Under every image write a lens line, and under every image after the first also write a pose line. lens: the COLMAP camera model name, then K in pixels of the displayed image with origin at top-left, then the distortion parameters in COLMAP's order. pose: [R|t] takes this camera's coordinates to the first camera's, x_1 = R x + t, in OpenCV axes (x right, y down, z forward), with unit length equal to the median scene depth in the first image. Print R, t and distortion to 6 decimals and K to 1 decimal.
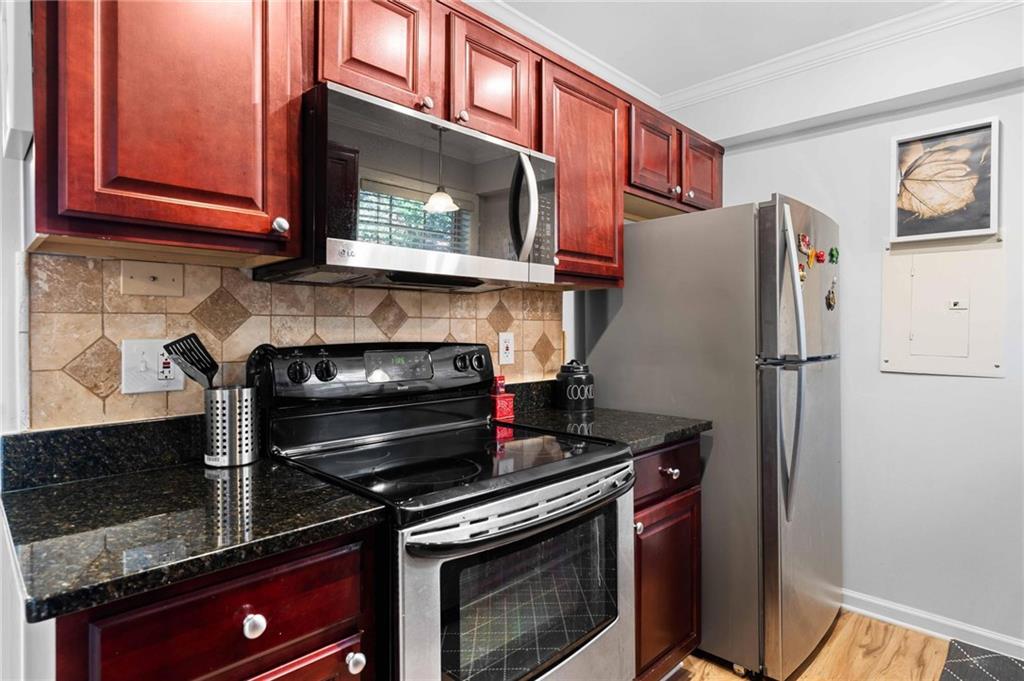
lens RADIAL K [[543.9, 0, 510.5], [0, 543.9, 335.3], [0, 0, 1]] dist [-0.004514, 0.000599]
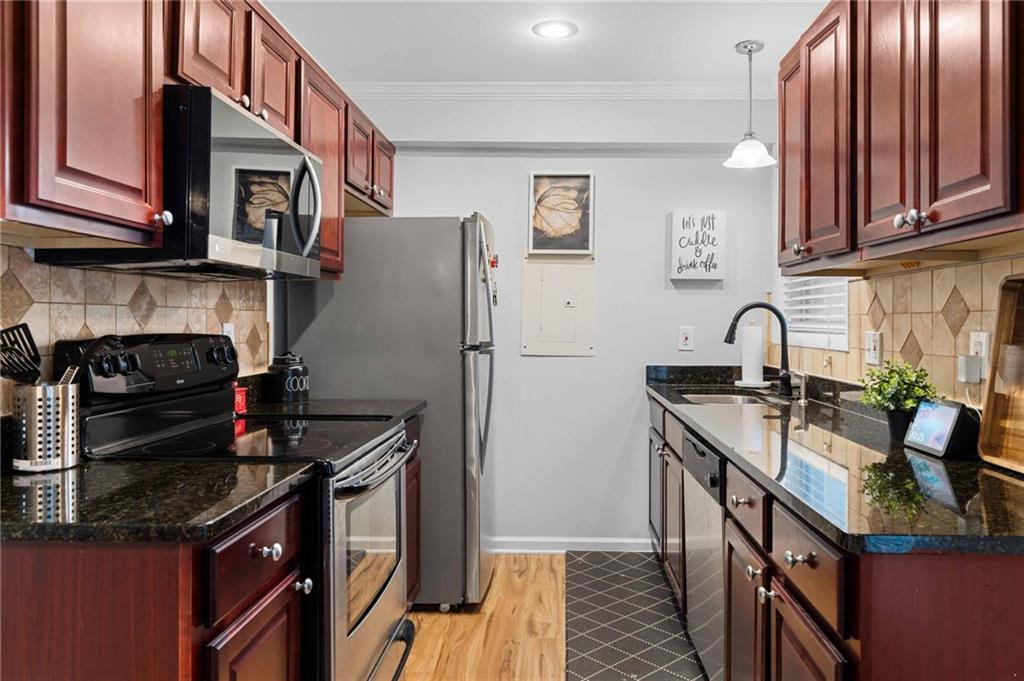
lens RADIAL K [[717.8, 0, 512.0], [0, 717.8, 340.5], [0, 0, 1]] dist [0.002637, 0.001549]
pose [[0.752402, -0.013209, 0.658572, -0.481336], [0.001514, 0.999831, 0.018324, 0.002527], [-0.658702, -0.012789, 0.752295, -0.264140]]
